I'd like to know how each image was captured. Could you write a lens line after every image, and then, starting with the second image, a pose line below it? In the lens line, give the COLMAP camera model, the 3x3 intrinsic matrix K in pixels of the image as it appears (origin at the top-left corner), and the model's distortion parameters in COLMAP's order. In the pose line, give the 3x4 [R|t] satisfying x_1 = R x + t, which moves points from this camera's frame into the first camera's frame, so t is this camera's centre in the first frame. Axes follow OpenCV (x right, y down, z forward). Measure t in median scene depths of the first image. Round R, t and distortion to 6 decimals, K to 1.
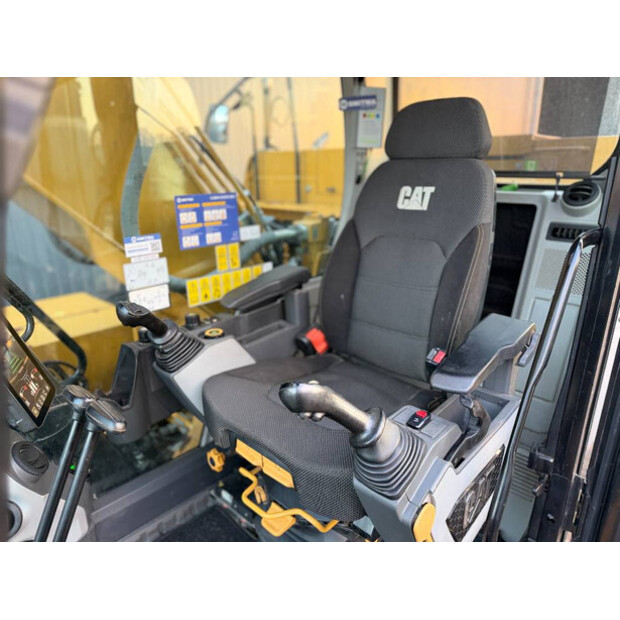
lens RADIAL K [[435.2, 0, 310.0], [0, 435.2, 310.0], [0, 0, 1]] dist [0.109366, -0.179149]
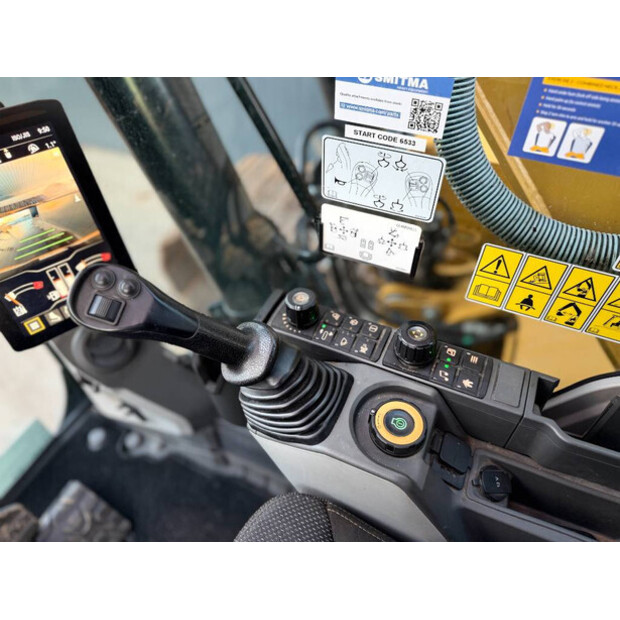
lens RADIAL K [[435.2, 0, 310.0], [0, 435.2, 310.0], [0, 0, 1]] dist [0.109366, -0.179149]
pose [[0.334453, 0.698597, -0.632537, -0.081188], [-0.302916, 0.715262, 0.629796, -0.220545], [0.892403, -0.019032, 0.450838, 0.786101]]
